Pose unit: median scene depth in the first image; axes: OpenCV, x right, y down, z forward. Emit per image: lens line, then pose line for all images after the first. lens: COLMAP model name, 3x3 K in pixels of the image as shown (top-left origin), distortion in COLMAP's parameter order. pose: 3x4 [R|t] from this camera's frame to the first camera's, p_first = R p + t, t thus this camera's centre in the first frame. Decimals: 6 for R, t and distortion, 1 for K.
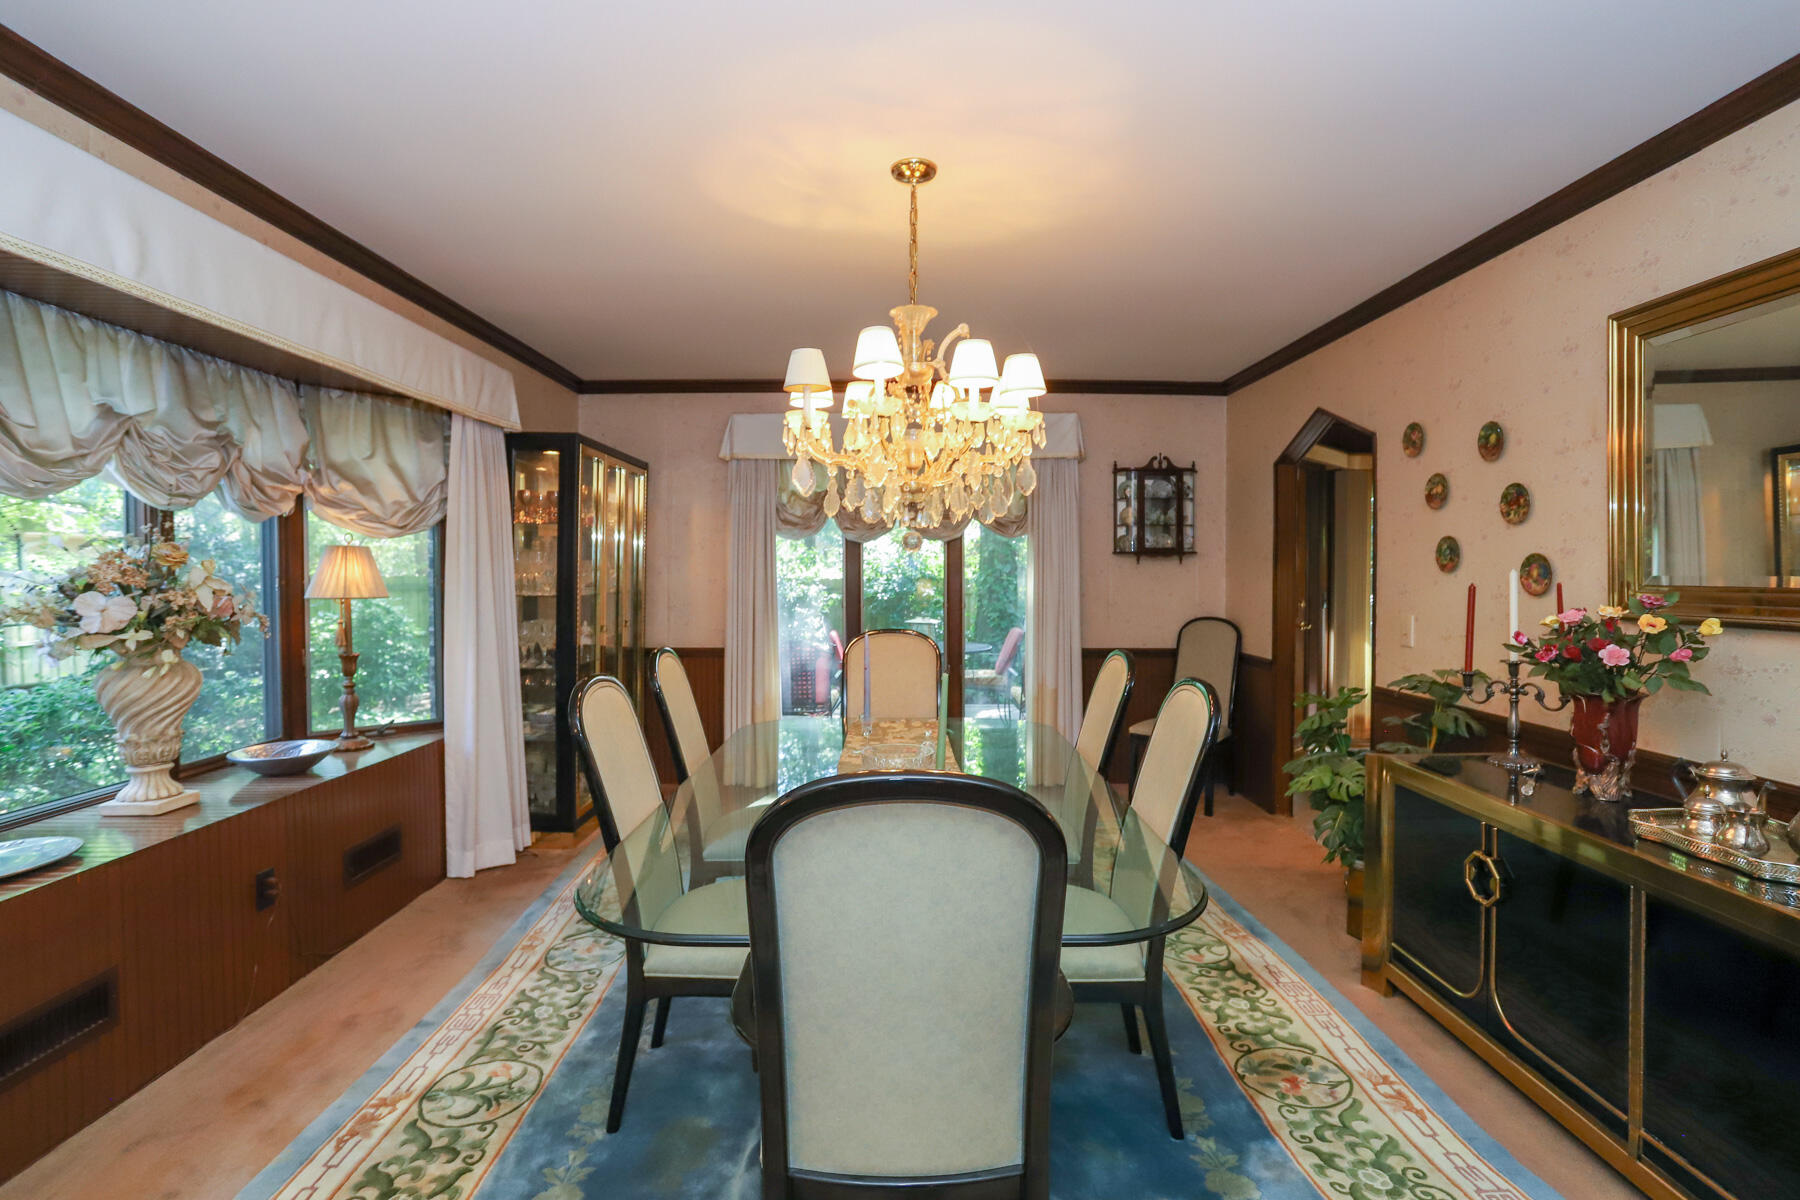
lens RADIAL K [[869.3, 0, 903.5], [0, 869.3, 587.9], [0, 0, 1]] dist [-0.052913, 0.026257]
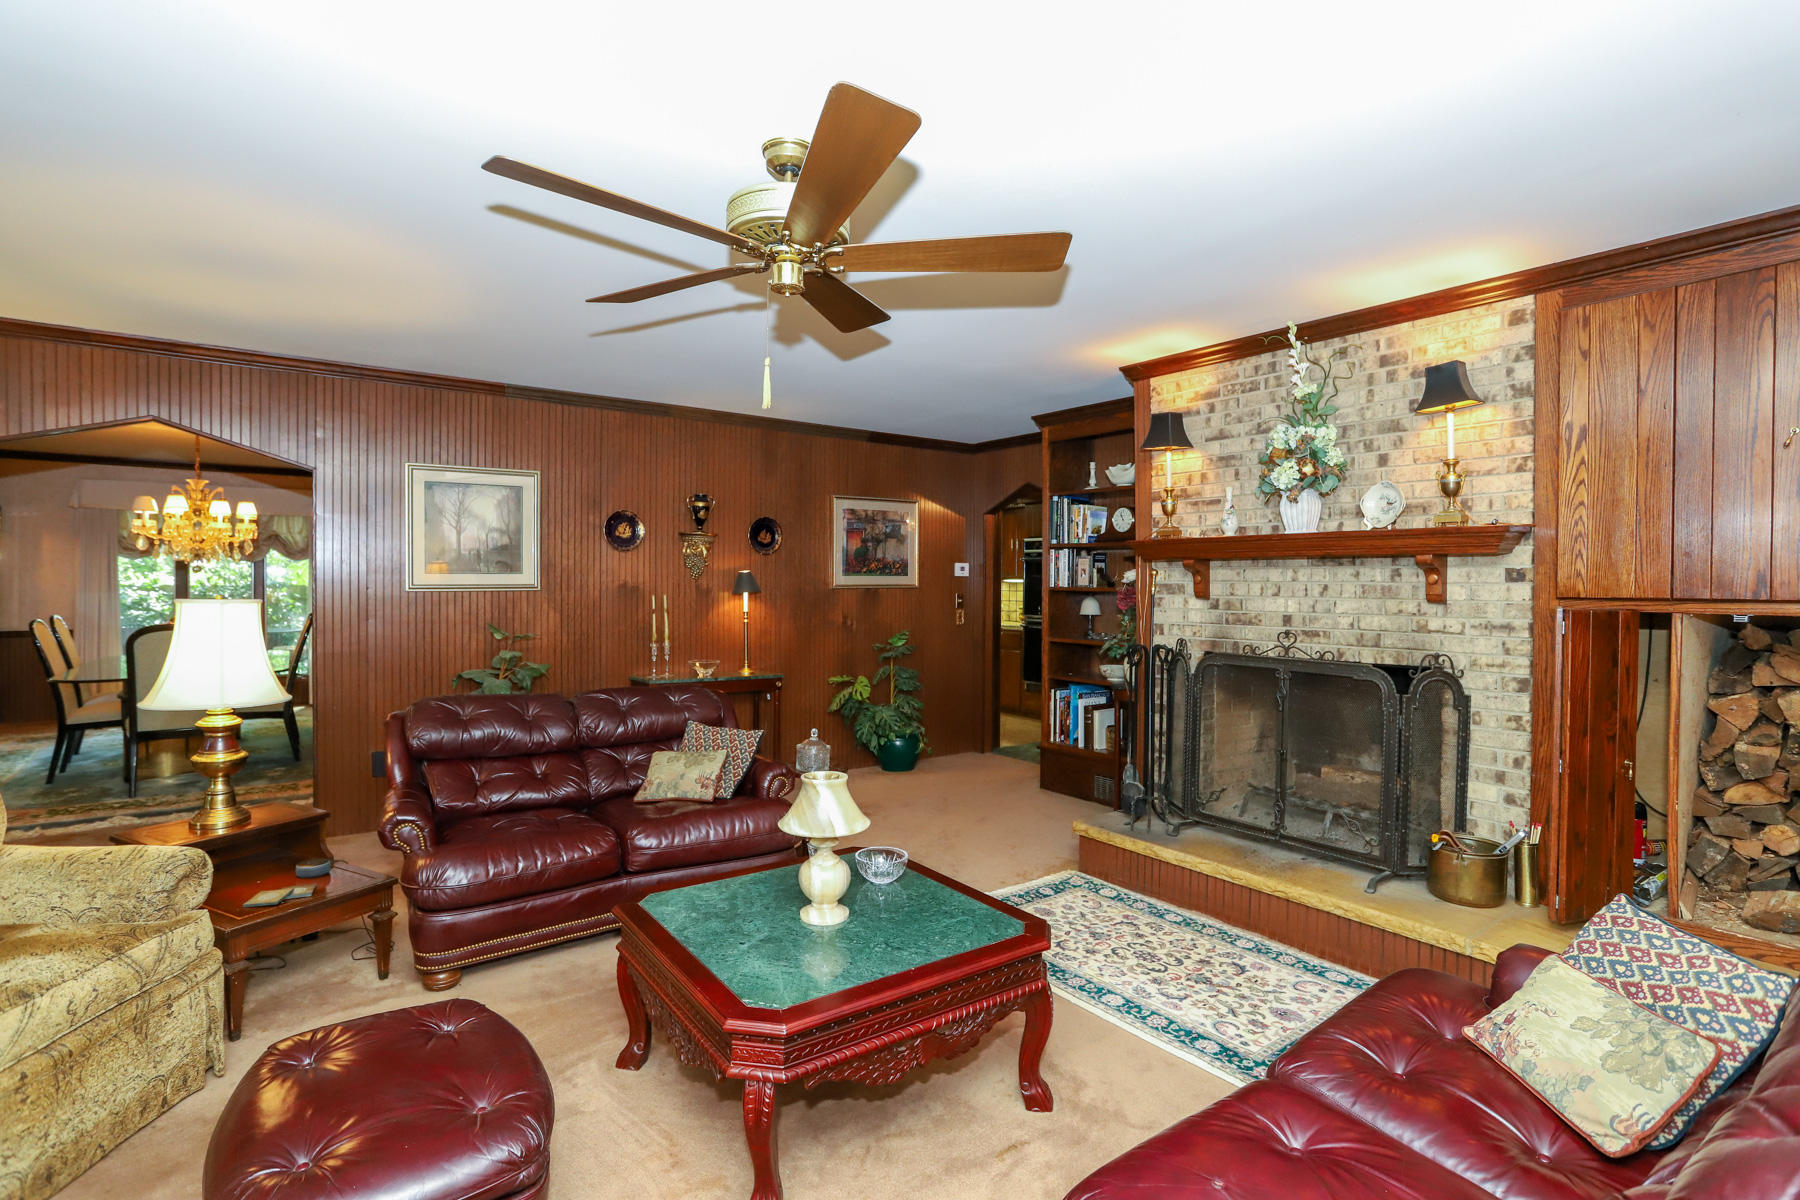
lens RADIAL K [[869.3, 0, 905.1], [0, 869.3, 593.5], [0, 0, 1]] dist [-0.052913, 0.026257]
pose [[0.814018, -0.005053, 0.580818, 0.170227], [0.005441, 0.999985, 0.001075, 0.018021], [-0.580815, 0.002285, 0.814033, -1.501431]]
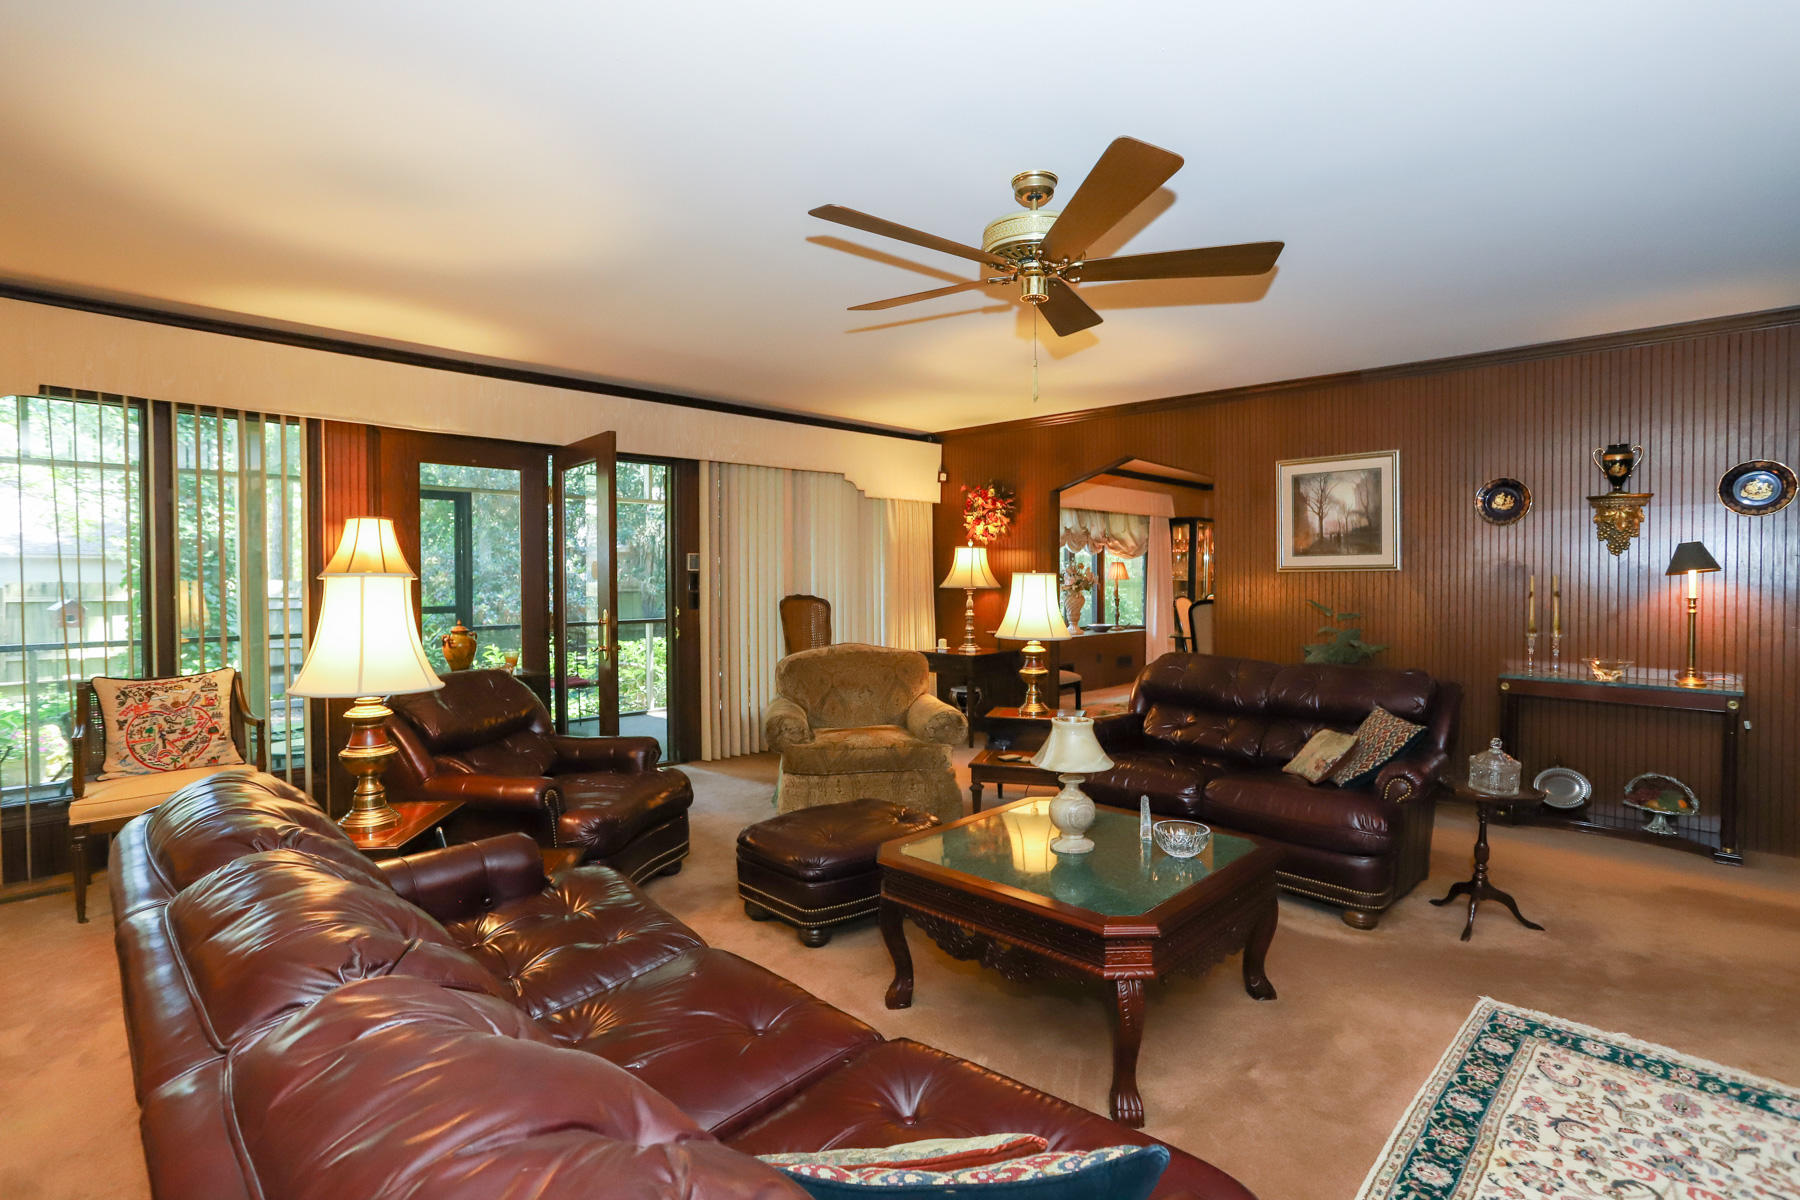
lens RADIAL K [[869.3, 0, 913.5], [0, 869.3, 596.6], [0, 0, 1]] dist [-0.052913, 0.026257]
pose [[0.713455, 0.011076, -0.700613, 0.897933], [-0.007551, 0.999939, 0.008118, 0.047465], [0.700660, -0.000501, 0.713495, -1.544390]]
